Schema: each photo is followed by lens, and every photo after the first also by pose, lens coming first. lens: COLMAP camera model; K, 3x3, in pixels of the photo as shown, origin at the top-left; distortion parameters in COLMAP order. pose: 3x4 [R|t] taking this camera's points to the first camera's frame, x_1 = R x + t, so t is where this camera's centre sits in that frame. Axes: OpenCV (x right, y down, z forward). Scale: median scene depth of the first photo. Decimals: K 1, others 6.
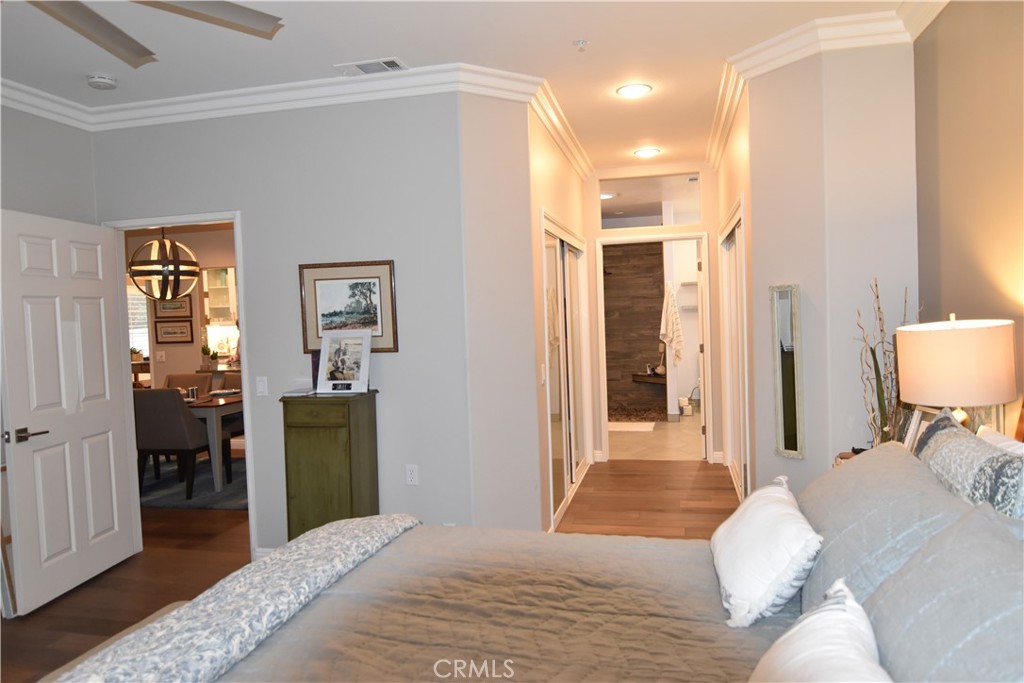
lens RADIAL K [[684.8, 0, 515.6], [0, 684.8, 339.0], [0, 0, 1]] dist [0.007461, -0.022631]
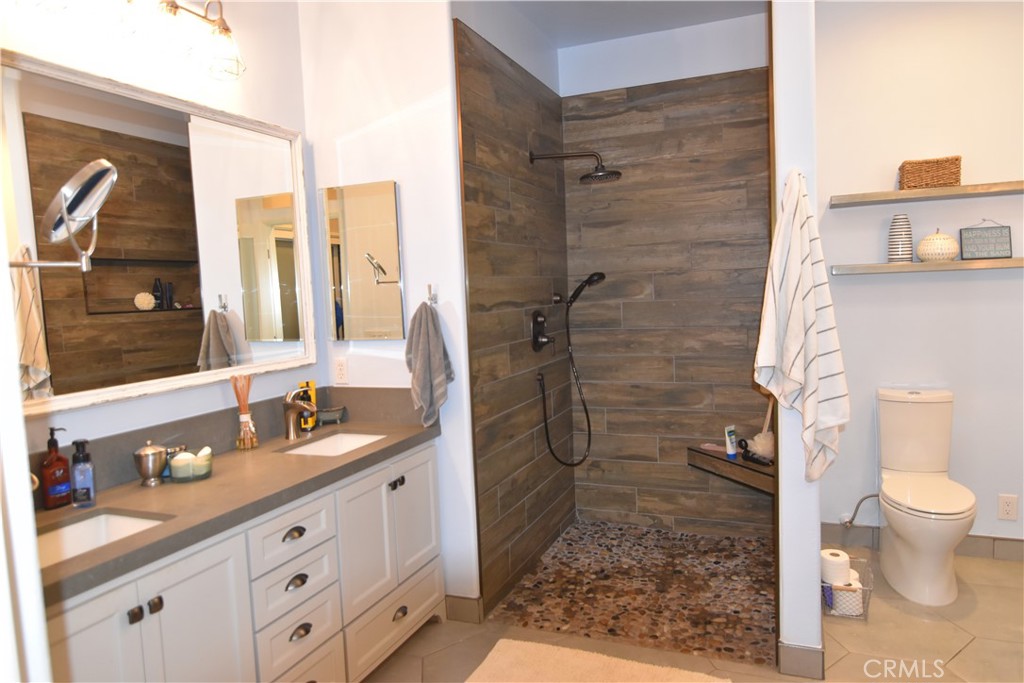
lens RADIAL K [[684.8, 0, 521.5], [0, 684.8, 343.1], [0, 0, 1]] dist [0.007461, -0.022631]
pose [[0.988602, 0.002811, -0.150525, 0.355124], [0.005822, 0.998364, 0.056879, -0.074477], [0.150439, -0.057107, 0.986969, 1.597467]]
